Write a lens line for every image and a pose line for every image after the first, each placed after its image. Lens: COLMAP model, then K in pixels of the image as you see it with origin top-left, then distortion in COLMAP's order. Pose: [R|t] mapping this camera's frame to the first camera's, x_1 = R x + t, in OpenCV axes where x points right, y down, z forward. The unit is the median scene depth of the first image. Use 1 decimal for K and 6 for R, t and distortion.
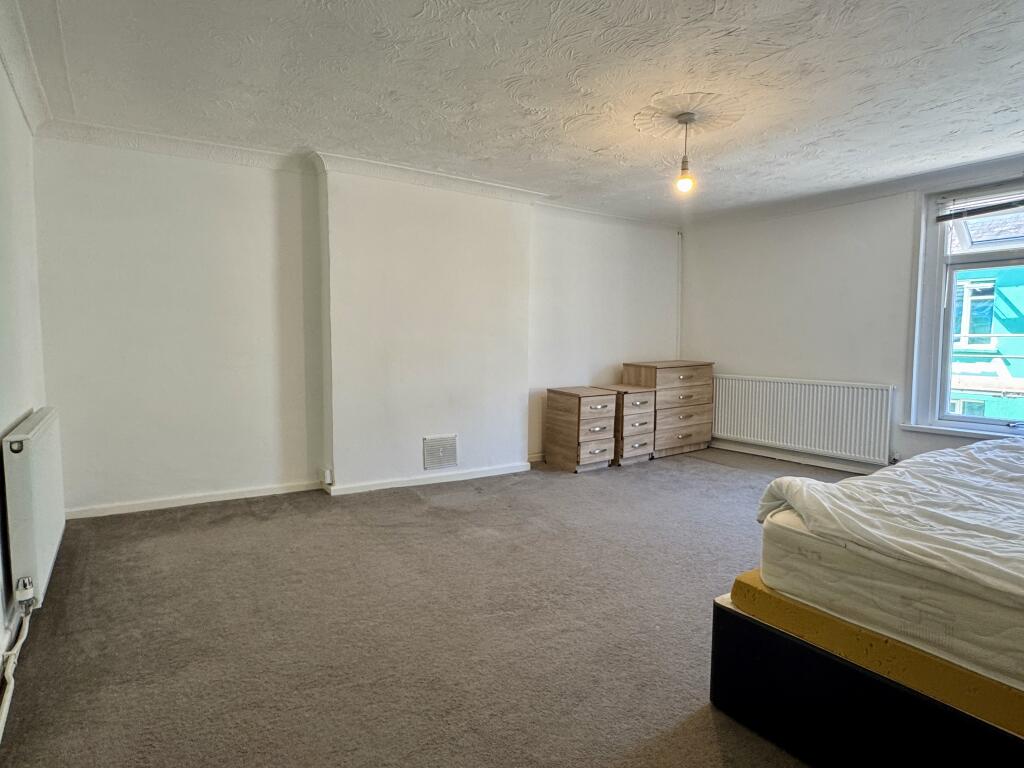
lens RADIAL K [[564.7, 0, 512.0], [0, 564.7, 384.0], [0, 0, 1]] dist [-0.000475, 0.000042]
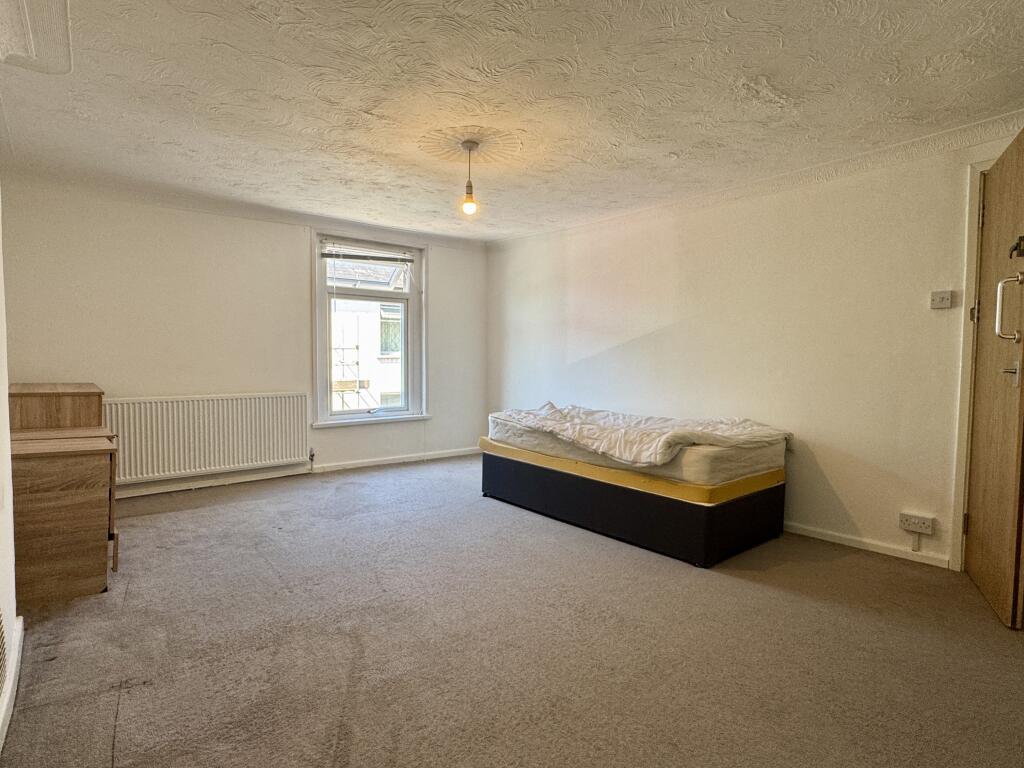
lens RADIAL K [[564.7, 0, 512.0], [0, 564.7, 384.0], [0, 0, 1]] dist [-0.000475, 0.000042]
pose [[-0.103024, -0.057784, 0.992999, -0.551168], [0.070634, 0.995366, 0.065250, -0.063083], [-0.992168, 0.076862, -0.098465, 0.749413]]
